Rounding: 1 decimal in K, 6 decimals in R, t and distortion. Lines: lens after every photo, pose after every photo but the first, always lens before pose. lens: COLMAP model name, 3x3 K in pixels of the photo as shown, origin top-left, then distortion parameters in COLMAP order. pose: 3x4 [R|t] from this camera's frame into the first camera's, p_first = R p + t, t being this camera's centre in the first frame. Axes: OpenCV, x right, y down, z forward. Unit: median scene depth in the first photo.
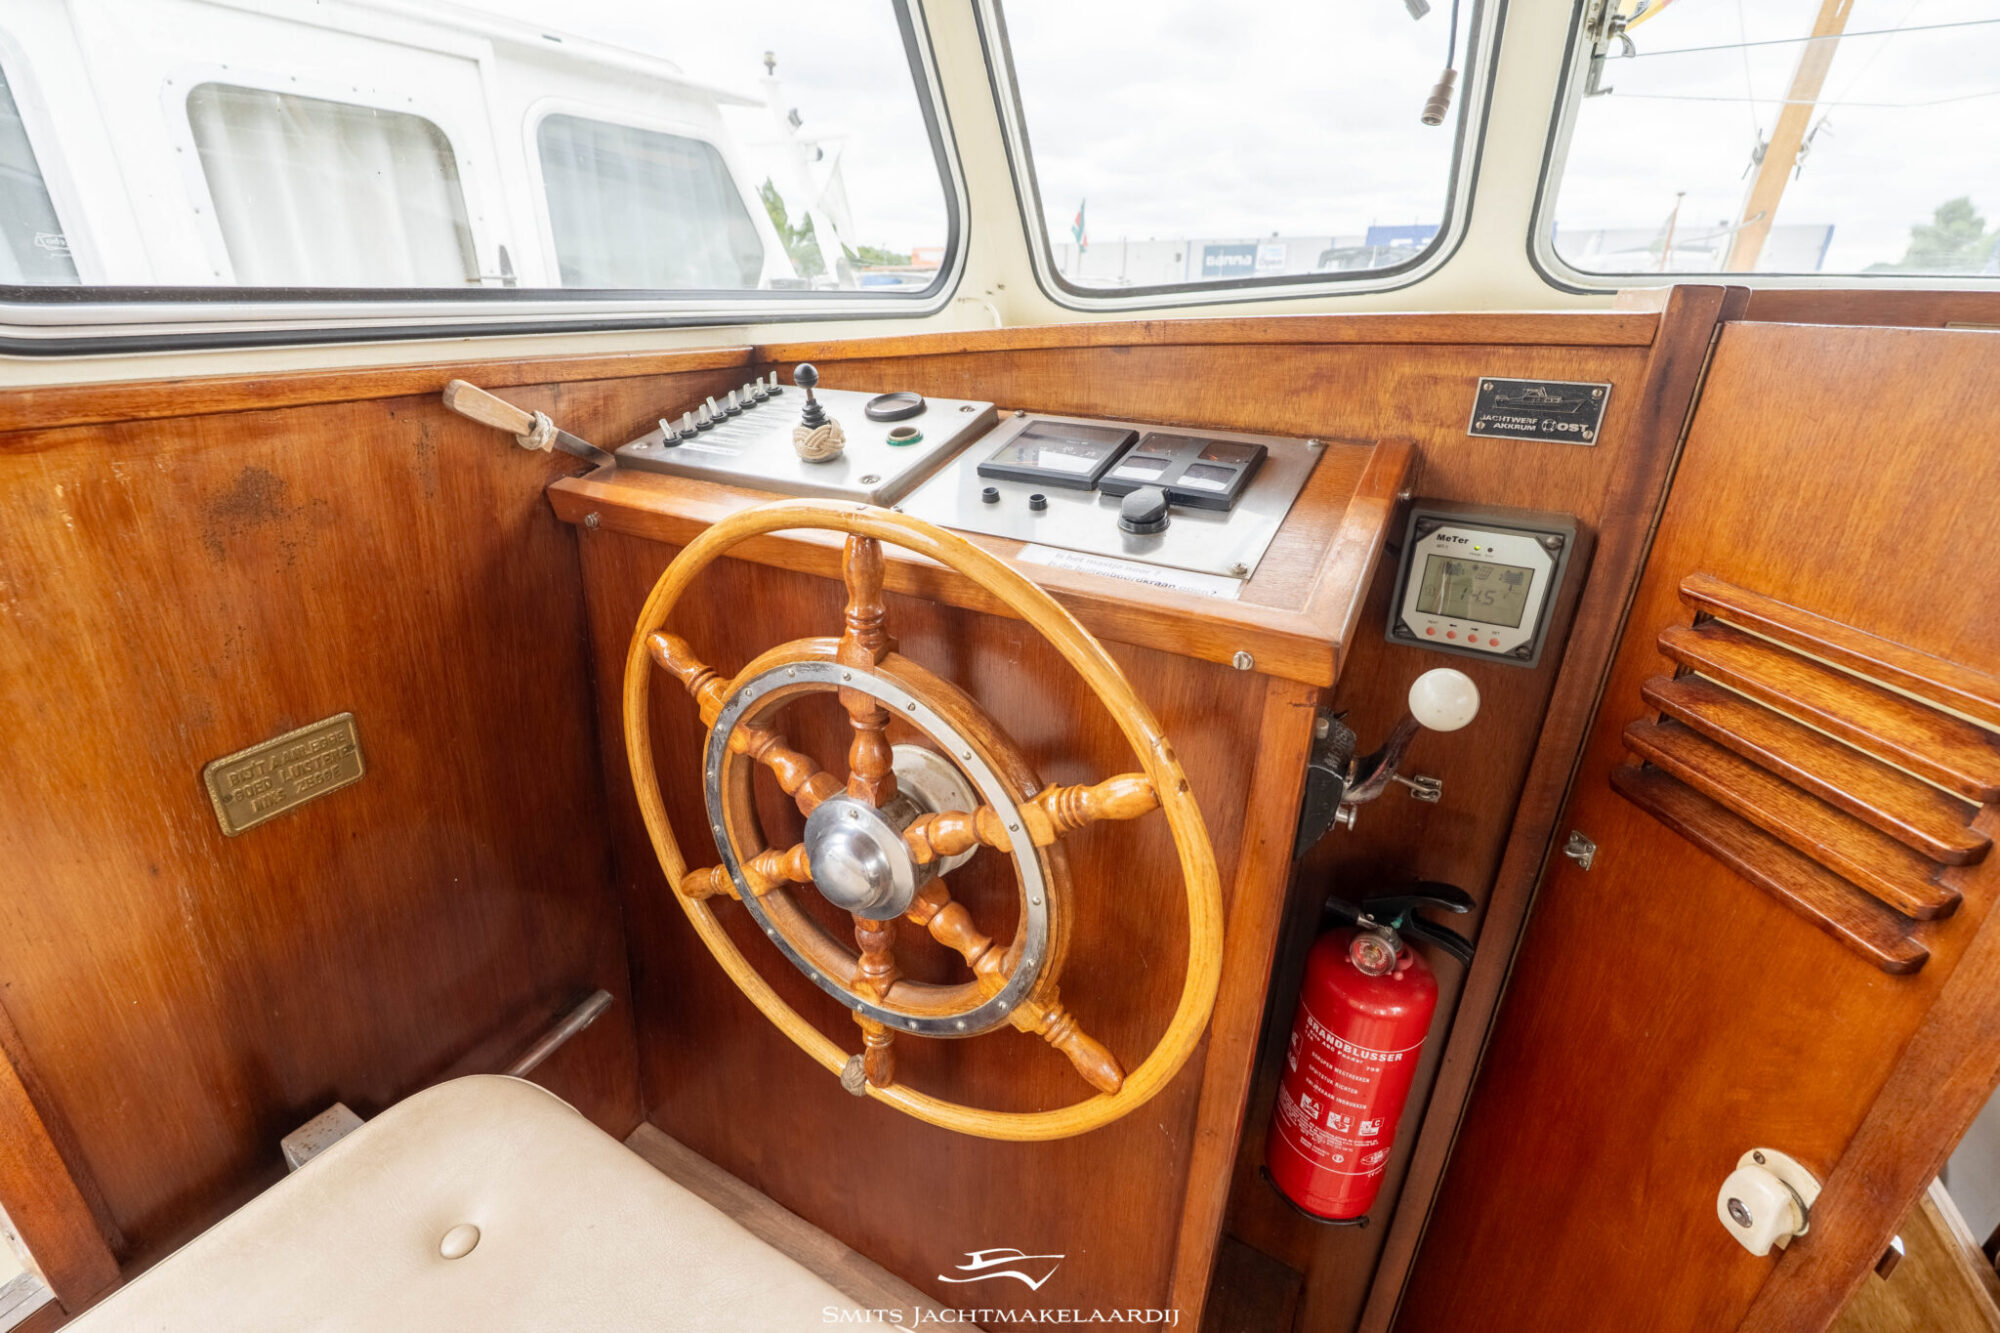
lens RADIAL K [[872.9, 0, 1000.0], [0, 872.9, 666.5], [0, 0, 1]] dist [-0.006448, 0.000228]
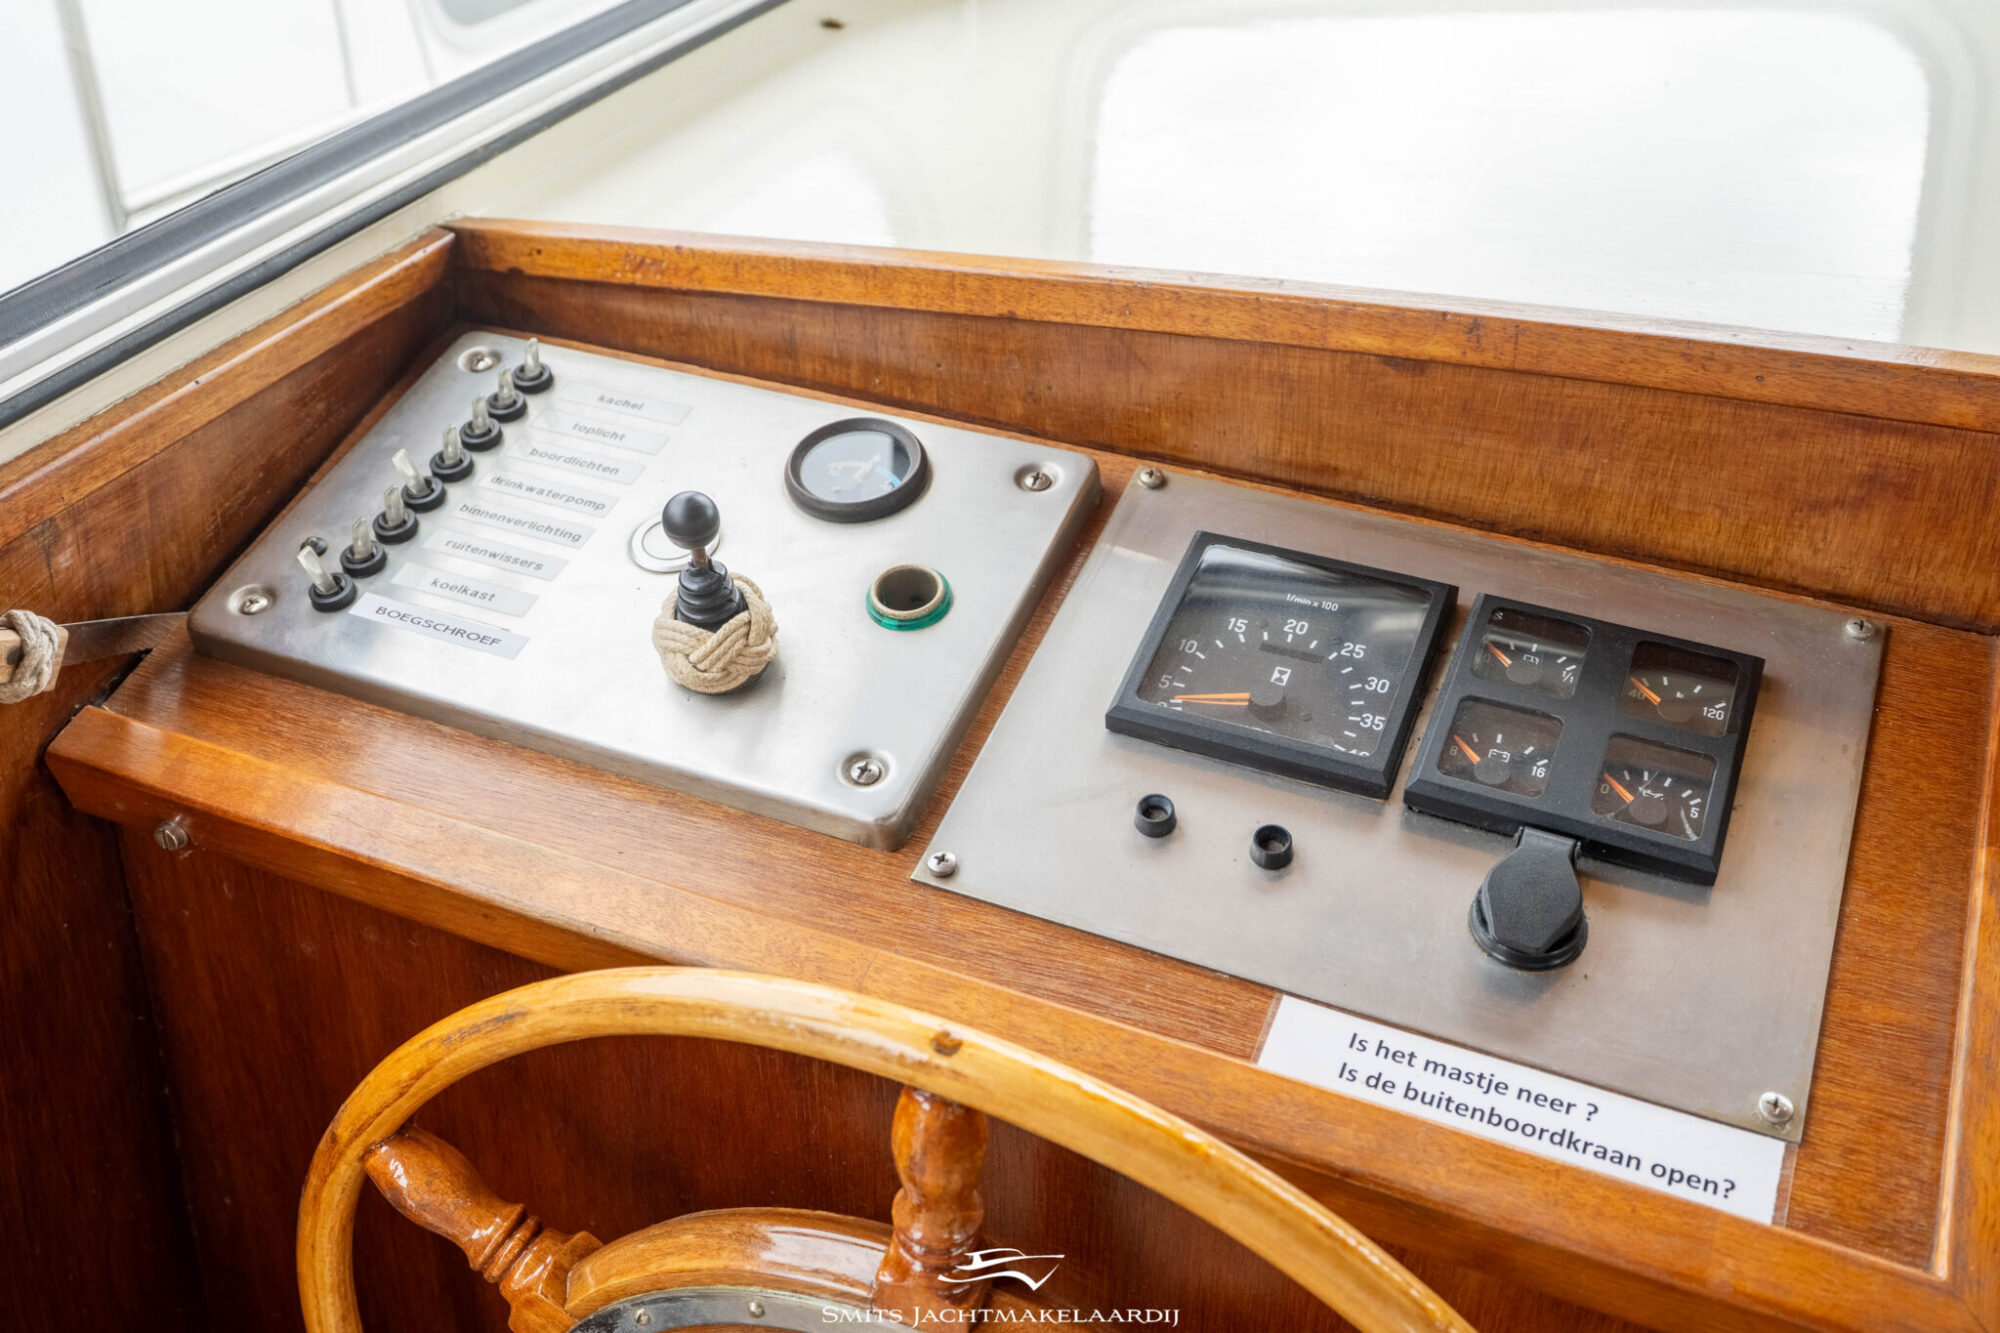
lens RADIAL K [[1985.6, 0, 1000.0], [0, 1985.6, 666.5], [0, 0, 1]] dist [0.005859, -0.004811]
pose [[0.994904, -0.056240, 0.083683, -0.156635], [0.041957, 0.985638, 0.163578, -0.408044], [-0.091680, -0.159234, 0.982975, 0.040490]]
